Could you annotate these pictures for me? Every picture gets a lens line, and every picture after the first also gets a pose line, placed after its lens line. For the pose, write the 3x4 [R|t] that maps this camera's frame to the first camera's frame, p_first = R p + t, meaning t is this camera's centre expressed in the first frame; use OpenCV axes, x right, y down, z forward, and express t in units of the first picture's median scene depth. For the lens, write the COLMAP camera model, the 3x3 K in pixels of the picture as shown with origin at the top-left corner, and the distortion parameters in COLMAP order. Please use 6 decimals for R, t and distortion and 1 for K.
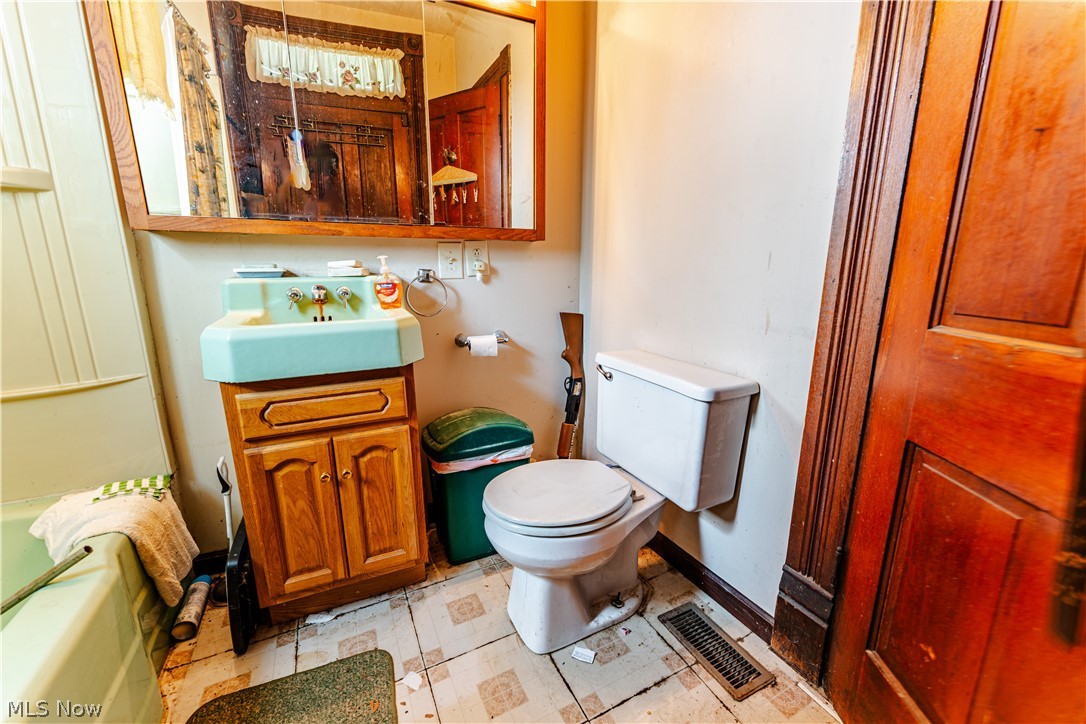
lens RADIAL K [[435.7, 0, 543.0], [0, 435.7, 362.0], [0, 0, 1]] dist [-0.000911, -0.000389]
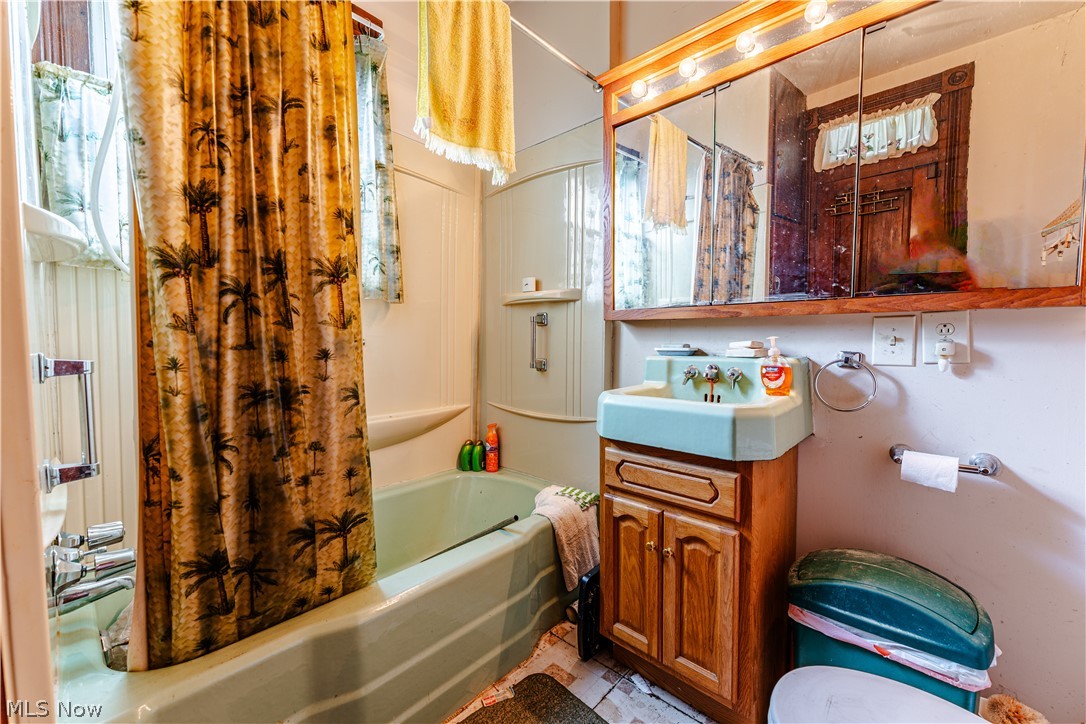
lens RADIAL K [[435.7, 0, 543.0], [0, 435.7, 362.0], [0, 0, 1]] dist [-0.000911, -0.000389]
pose [[0.359406, 0.050954, -0.931789, 0.331155], [-0.201935, 0.979096, -0.024348, -0.082660], [0.911071, 0.196912, 0.362182, 0.280998]]
